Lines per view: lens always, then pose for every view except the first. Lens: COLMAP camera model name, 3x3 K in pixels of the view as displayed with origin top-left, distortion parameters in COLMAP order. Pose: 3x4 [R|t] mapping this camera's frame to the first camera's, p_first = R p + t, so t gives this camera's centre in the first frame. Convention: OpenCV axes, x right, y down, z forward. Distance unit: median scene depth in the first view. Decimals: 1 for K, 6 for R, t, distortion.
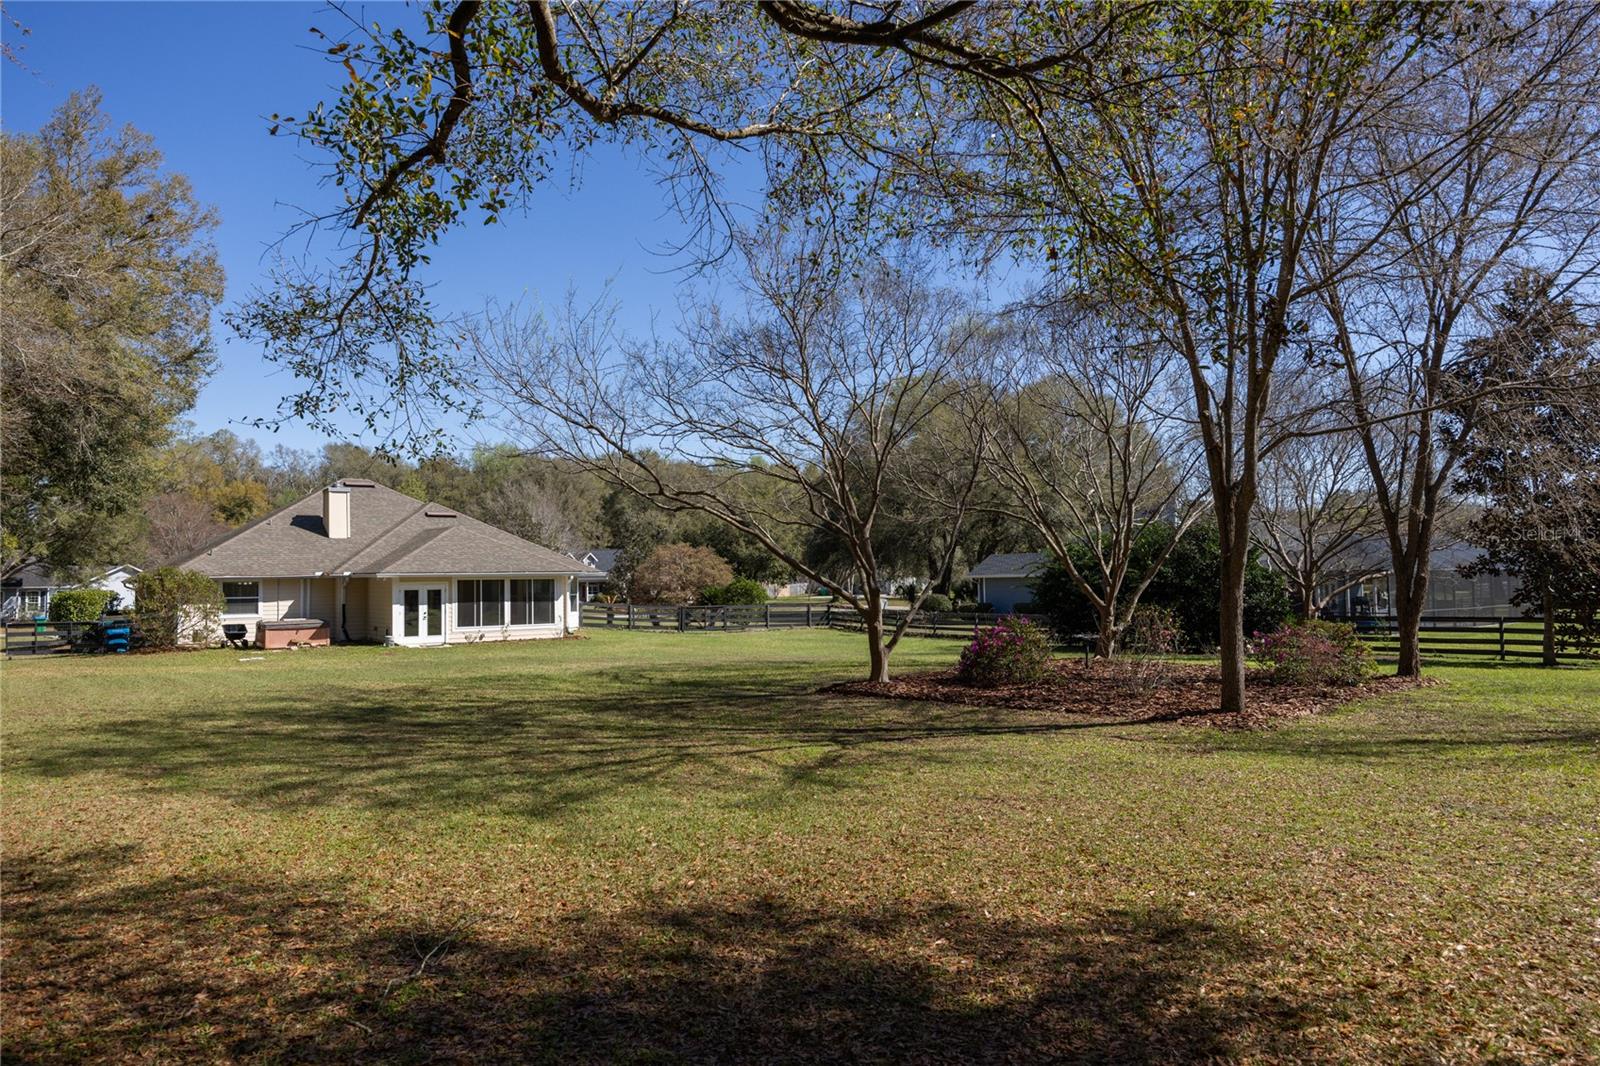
lens RADIAL K [[1028.1, 0, 797.2], [0, 1028.1, 535.0], [0, 0, 1]] dist [-0.005494, 0.000319]
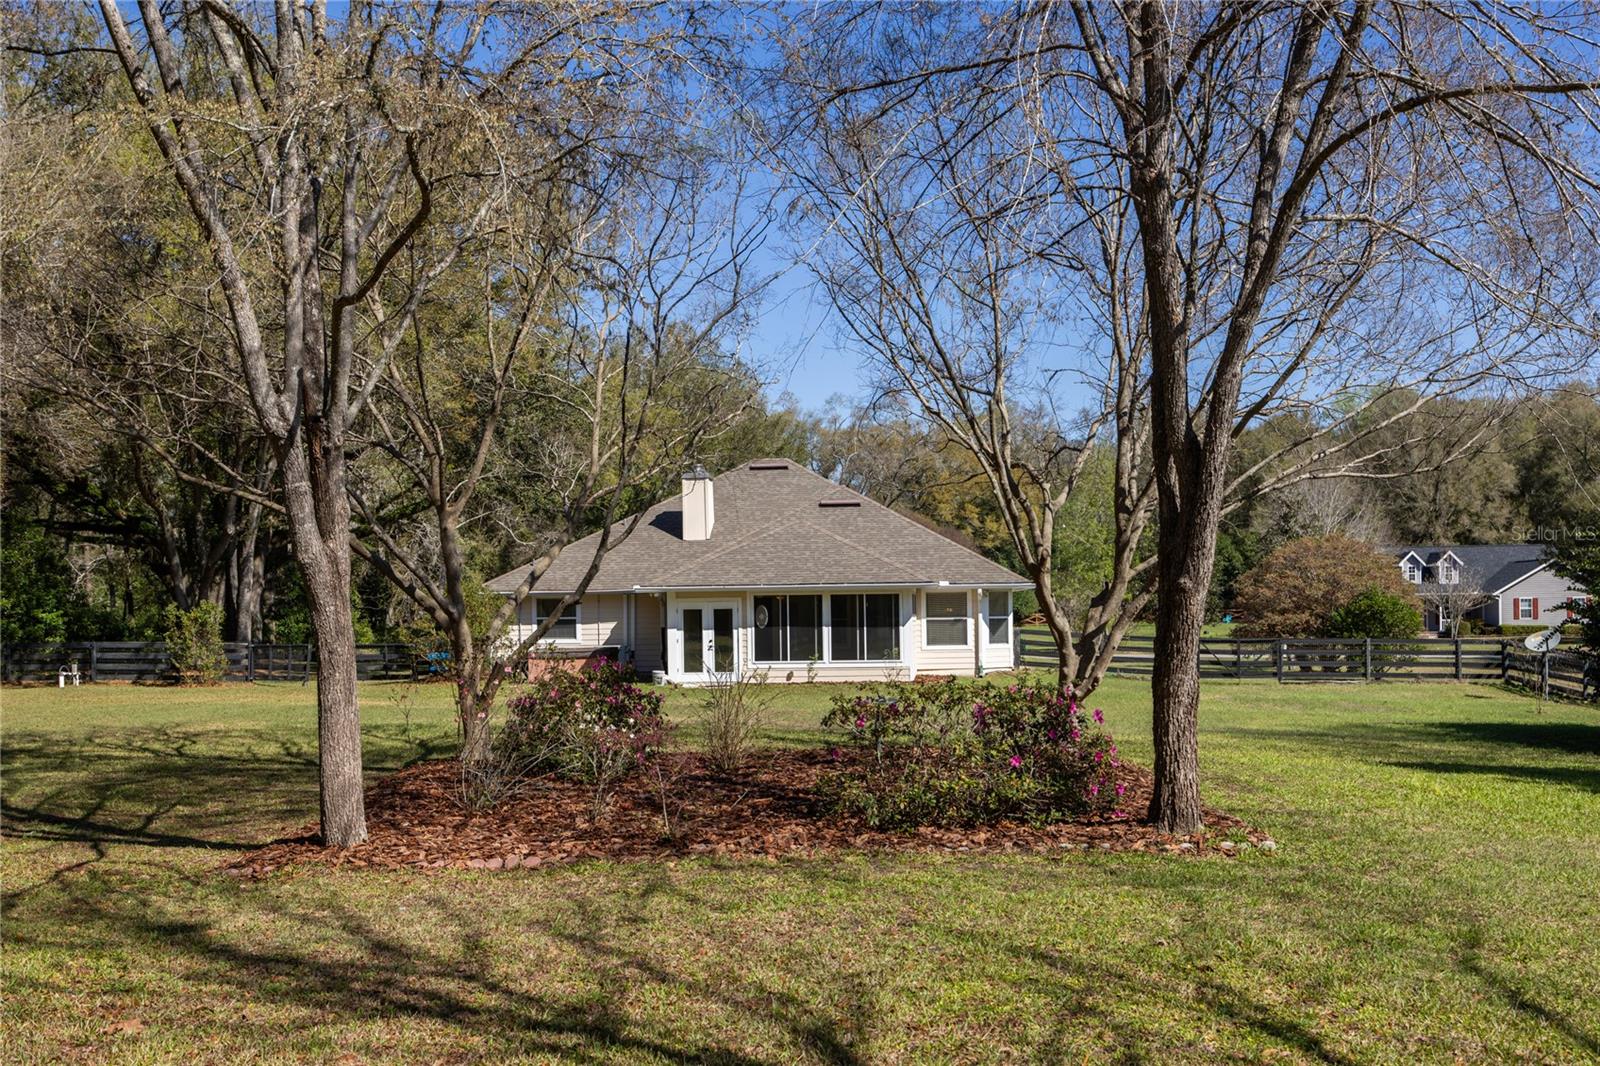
lens RADIAL K [[1577.6, 0, 812.0], [0, 1577.6, 540.1], [0, 0, 1]] dist [0.008212, 0.000000]
pose [[0.757061, -0.024386, -0.652889, 0.403439], [0.030257, 0.999540, -0.002248, 0.008841], [0.652643, -0.018053, 0.757451, 0.192141]]
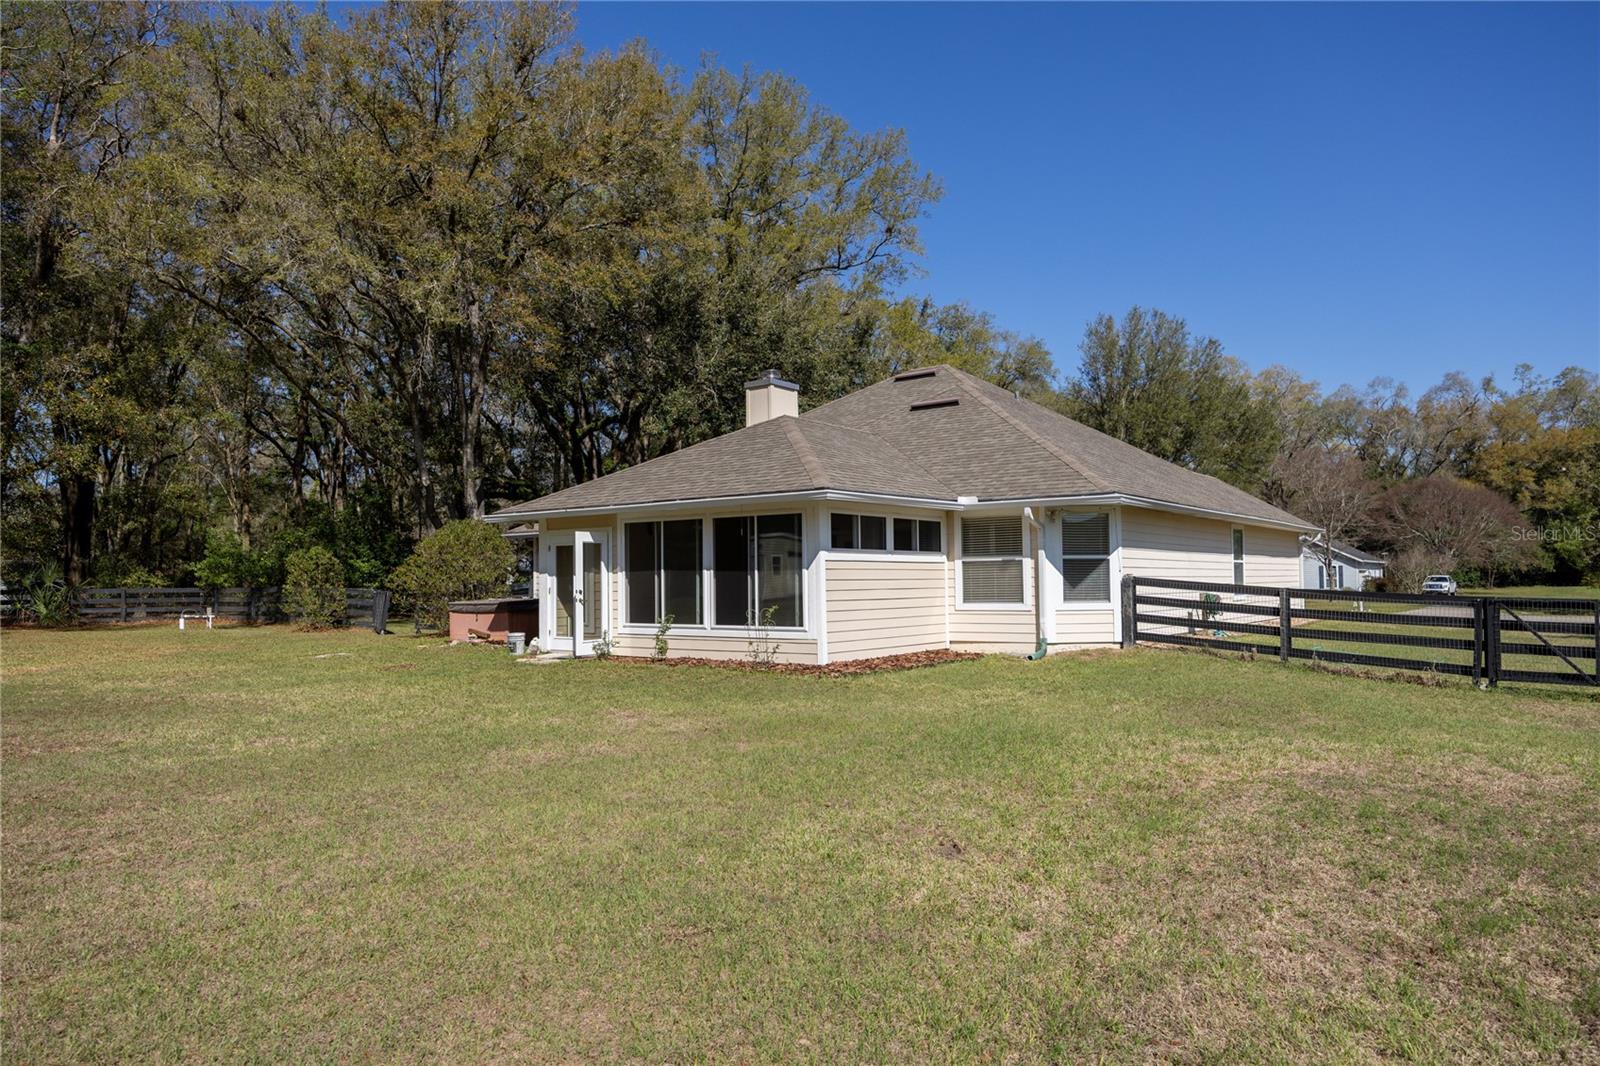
lens RADIAL K [[1028.1, 0, 789.5], [0, 1028.1, 532.6], [0, 0, 1]] dist [-0.005494, 0.000319]
pose [[0.280635, -0.032384, -0.959268, 0.138974], [0.047490, 0.998675, -0.019821, 0.059311], [0.958639, -0.039993, 0.281801, 0.911999]]
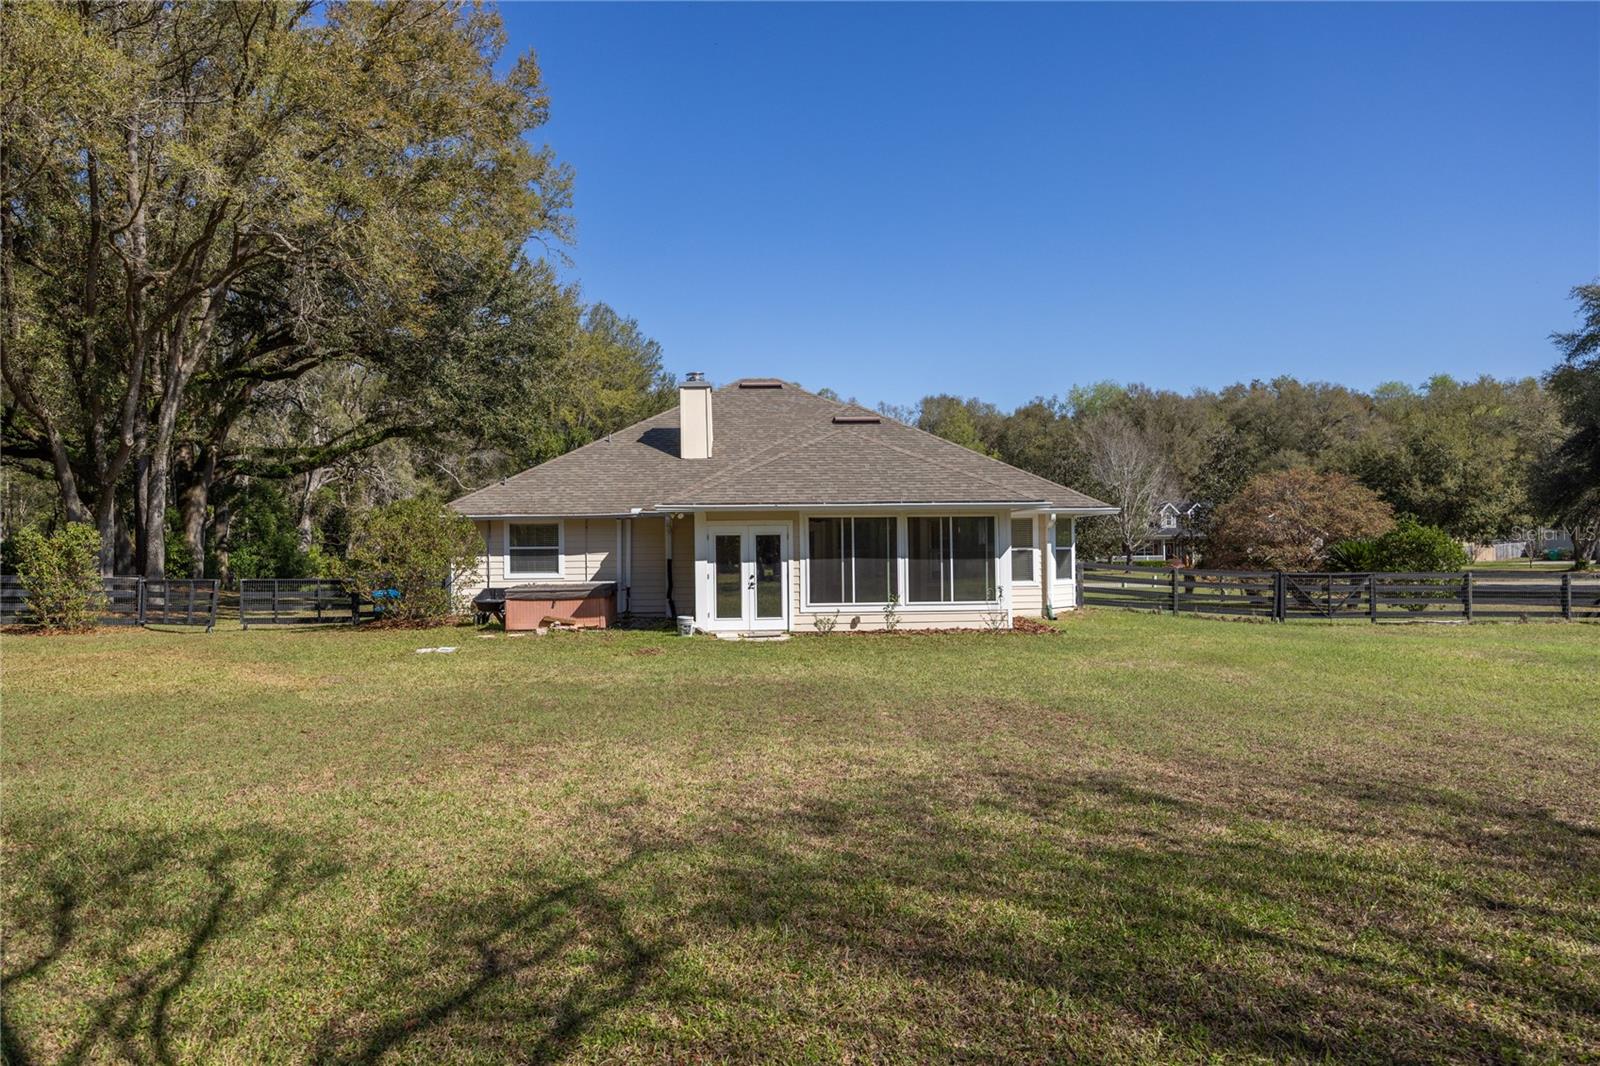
lens RADIAL K [[1069.2, 0, 798.0], [0, 1069.2, 492.0], [0, 0, 1]] dist [-0.009419, -0.003093]
pose [[0.834665, -0.022430, -0.550301, -0.019965], [0.021232, 0.999738, -0.008546, 0.033907], [0.550348, -0.004551, 0.834923, 0.504276]]
